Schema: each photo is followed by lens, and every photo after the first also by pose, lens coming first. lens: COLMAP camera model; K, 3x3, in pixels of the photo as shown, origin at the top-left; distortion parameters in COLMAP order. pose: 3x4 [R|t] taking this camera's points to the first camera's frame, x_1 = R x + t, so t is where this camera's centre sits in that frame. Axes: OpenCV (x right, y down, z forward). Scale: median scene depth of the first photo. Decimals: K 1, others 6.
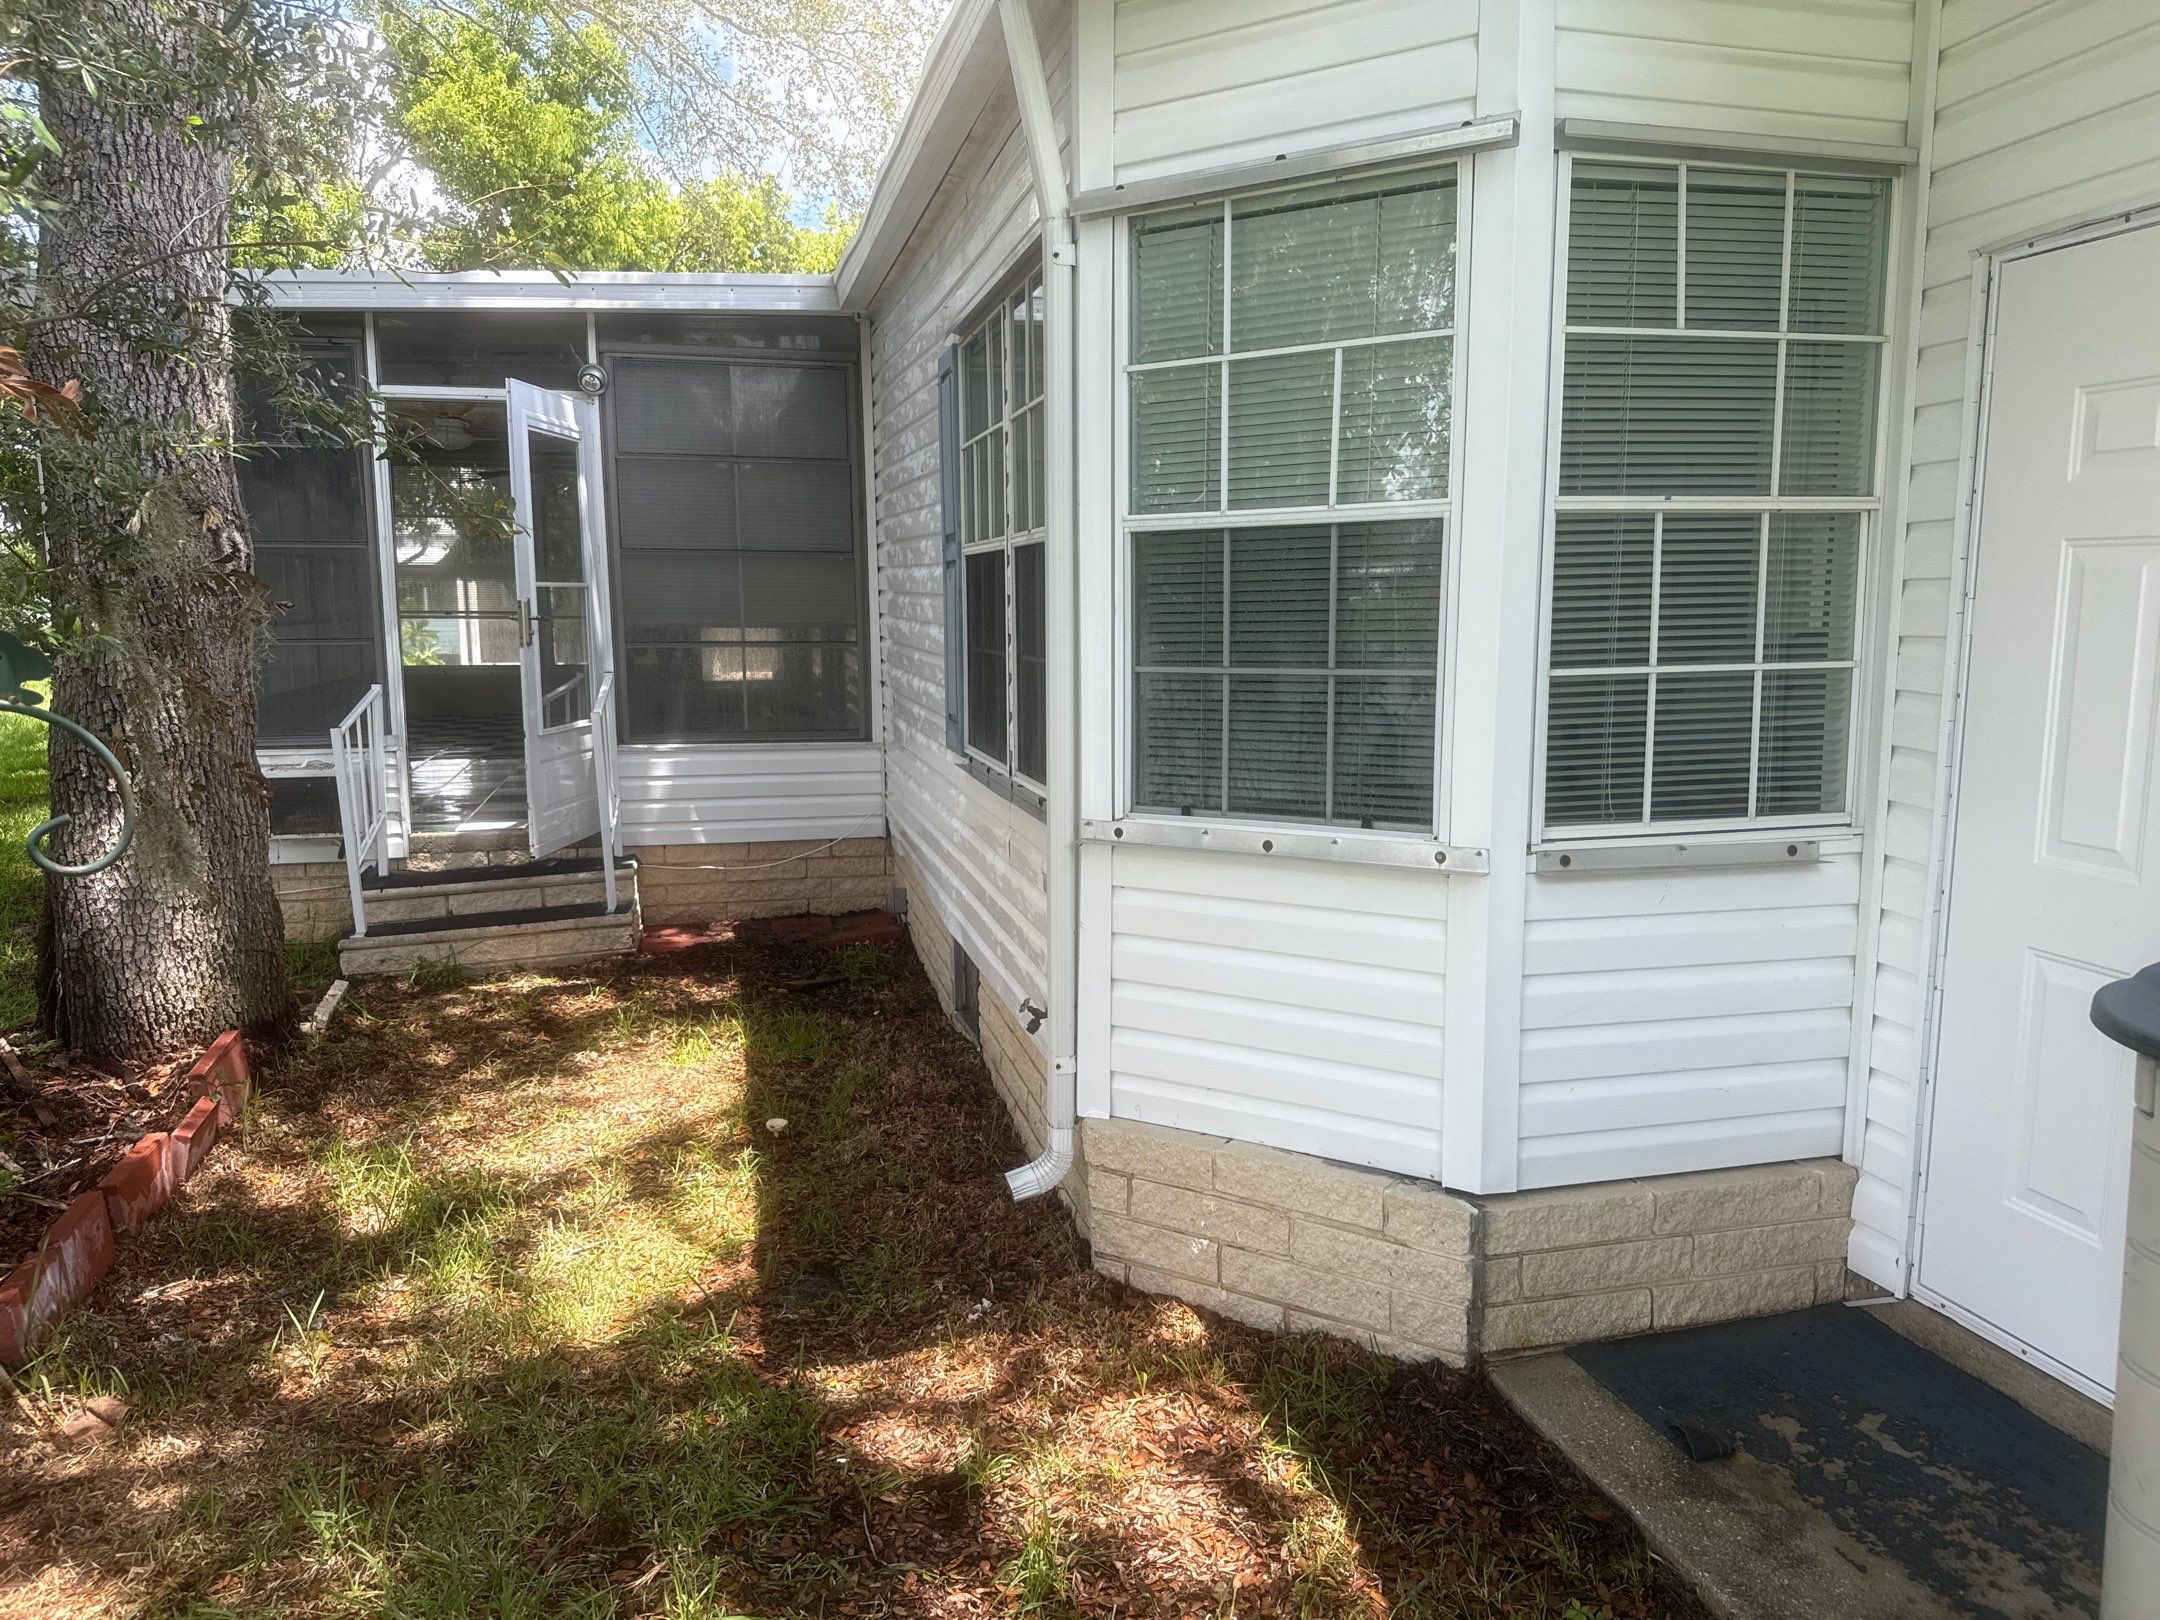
lens RADIAL K [[1520.3, 0, 1080.0], [0, 1520.3, 814.0], [0, 0, 1]] dist [0.046083, -0.044973]
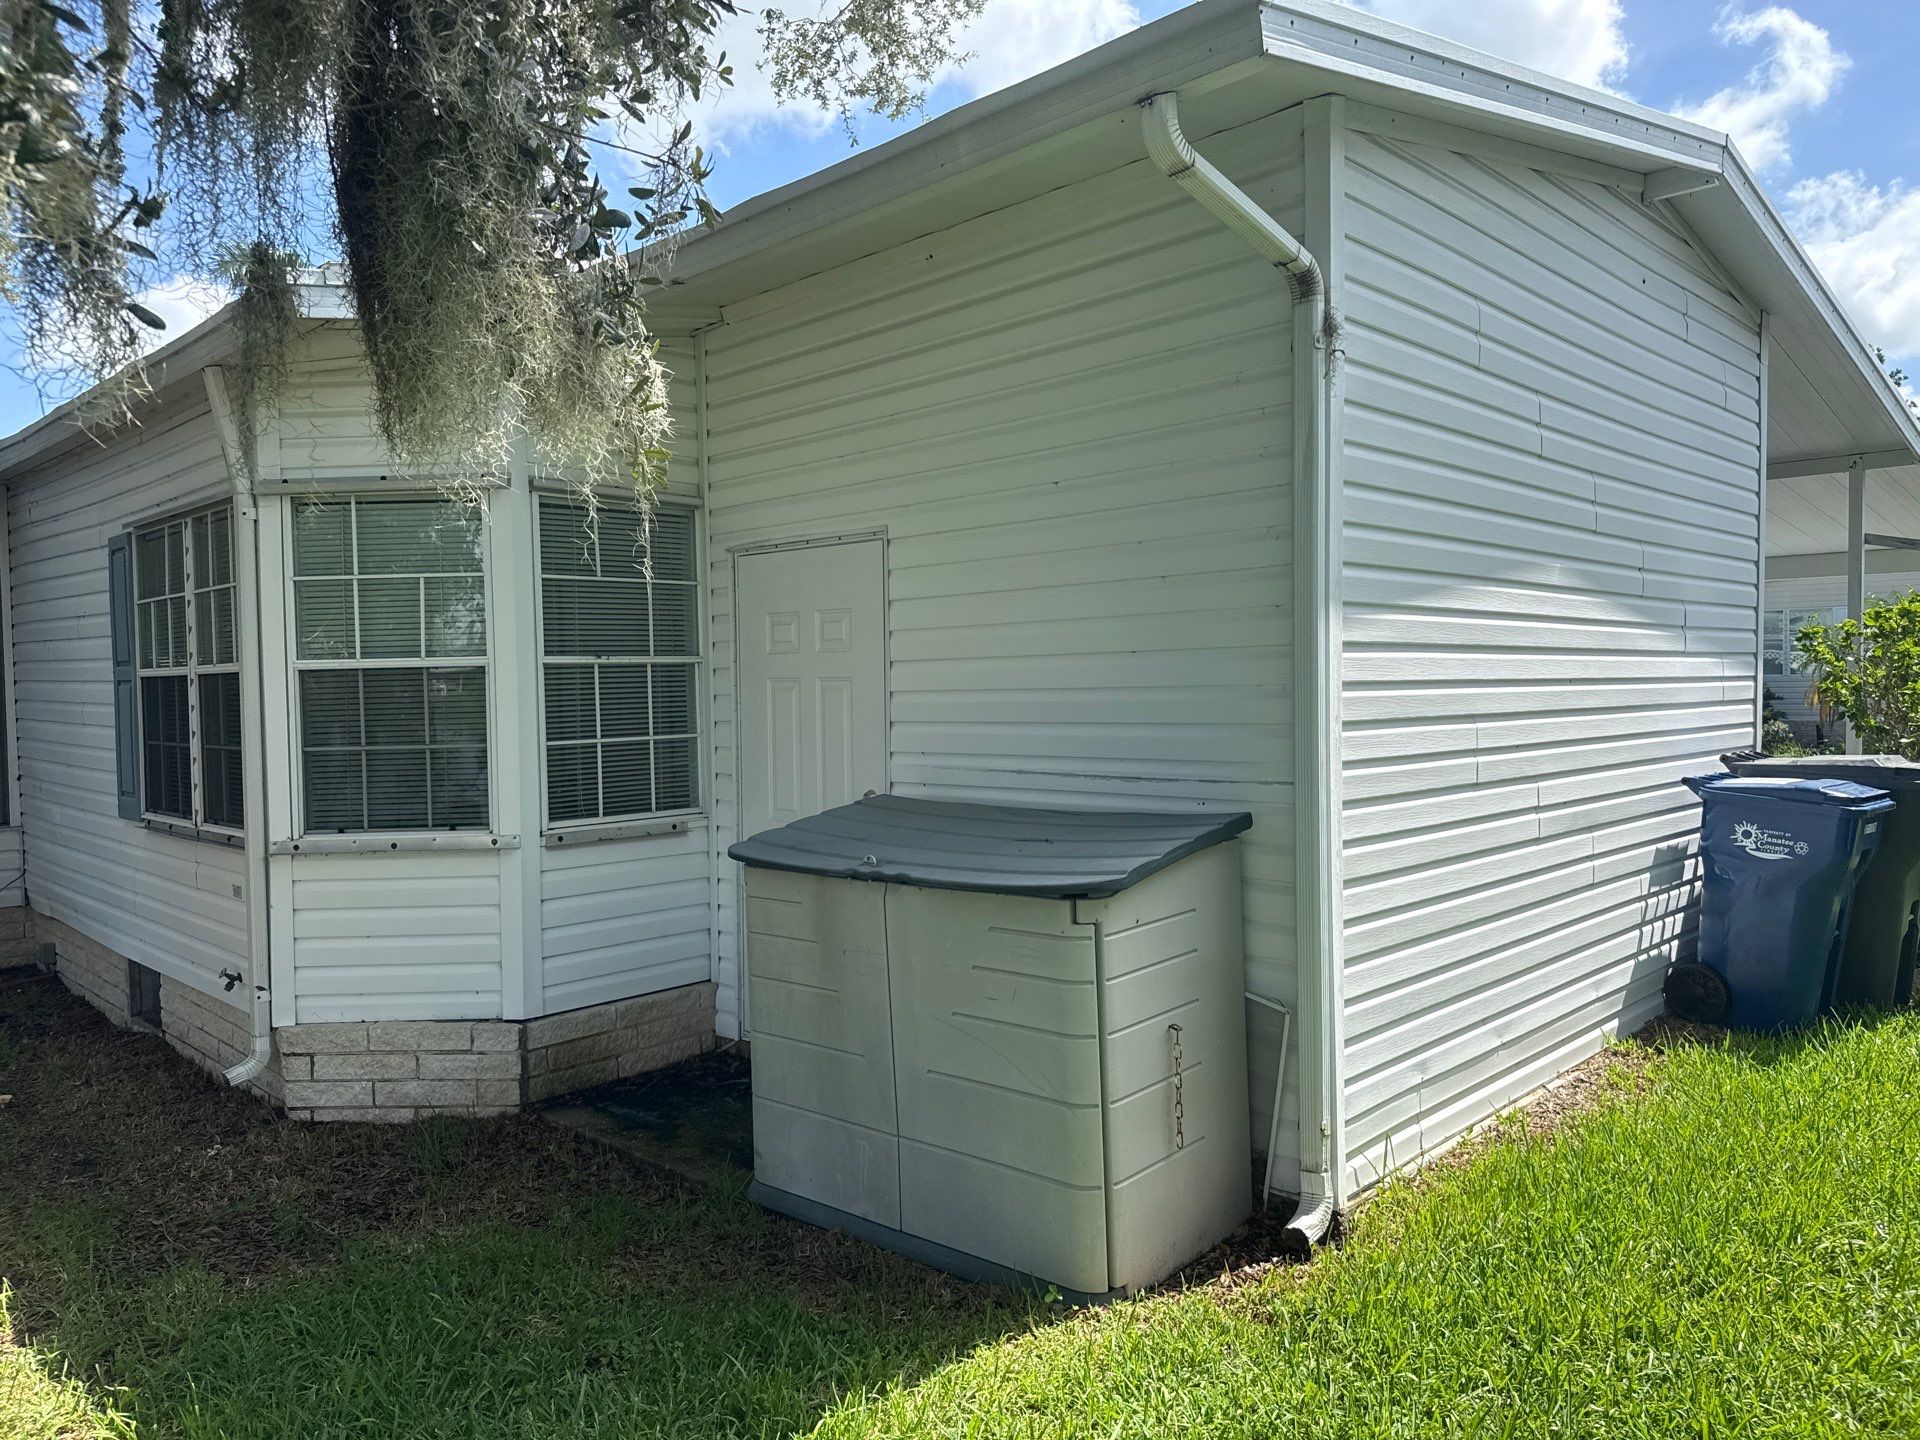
lens RADIAL K [[1322.6, 0, 935.5], [0, 1322.6, 736.0], [0, 0, 1]] dist [0.079636, -0.118316]
pose [[0.857608, -0.028732, 0.513501, -0.135390], [0.083009, 0.993081, -0.083069, 0.077645], [-0.507561, 0.113866, 0.854059, -0.685494]]
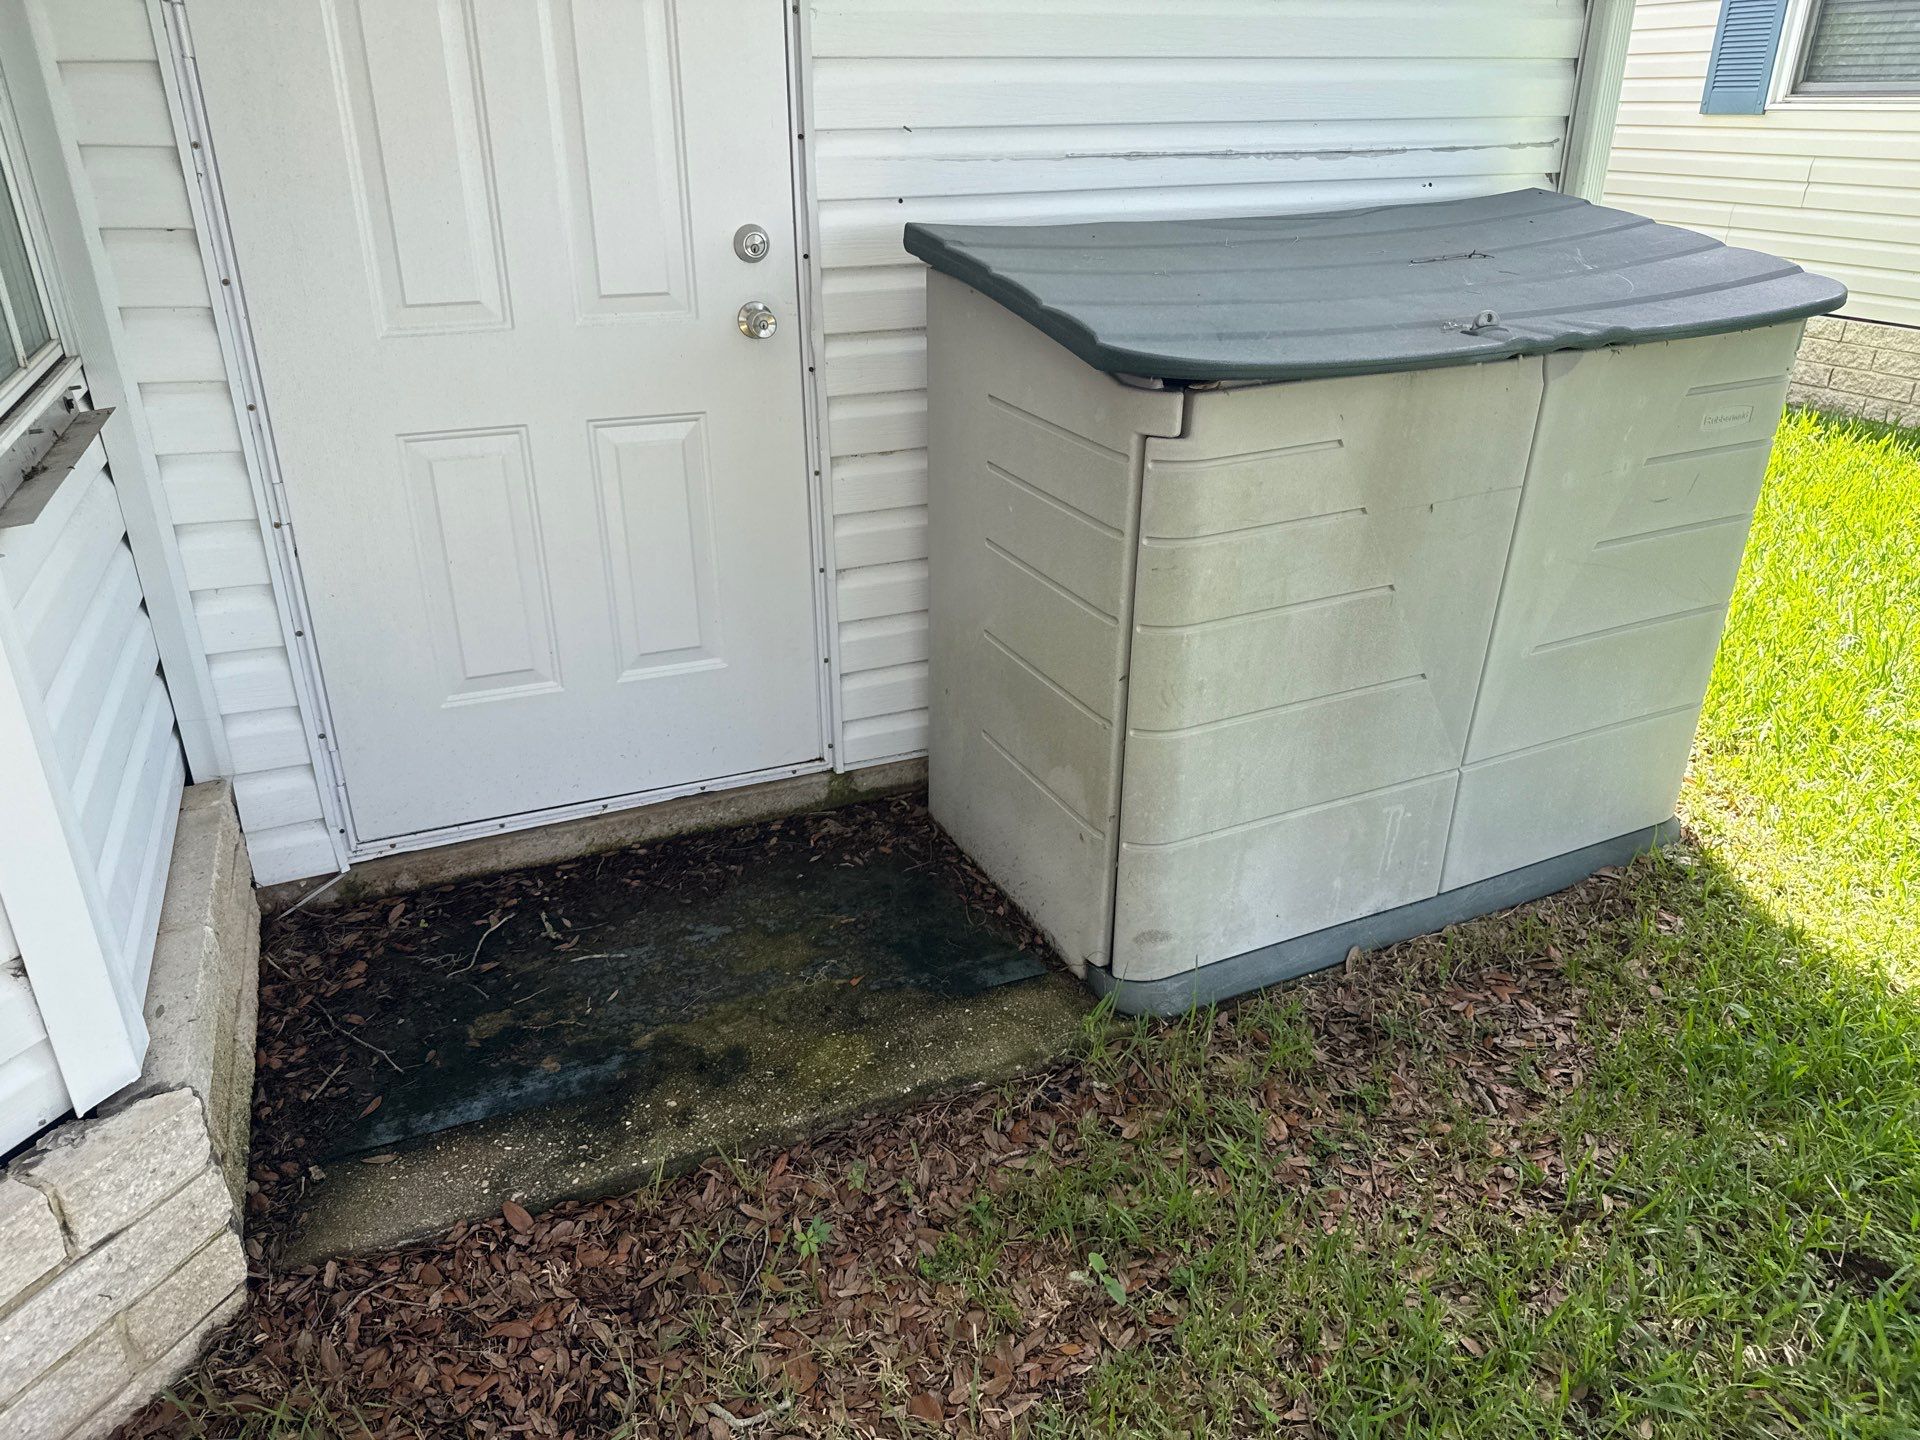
lens RADIAL K [[1377.8, 0, 946.6], [0, 1377.8, 729.9], [0, 0, 1]] dist [0.006456, -0.002892]
pose [[-0.154790, -0.411878, 0.897996, -0.207596], [0.139765, 0.890680, 0.432614, -0.057584], [-0.978011, 0.192473, -0.080302, 0.684740]]
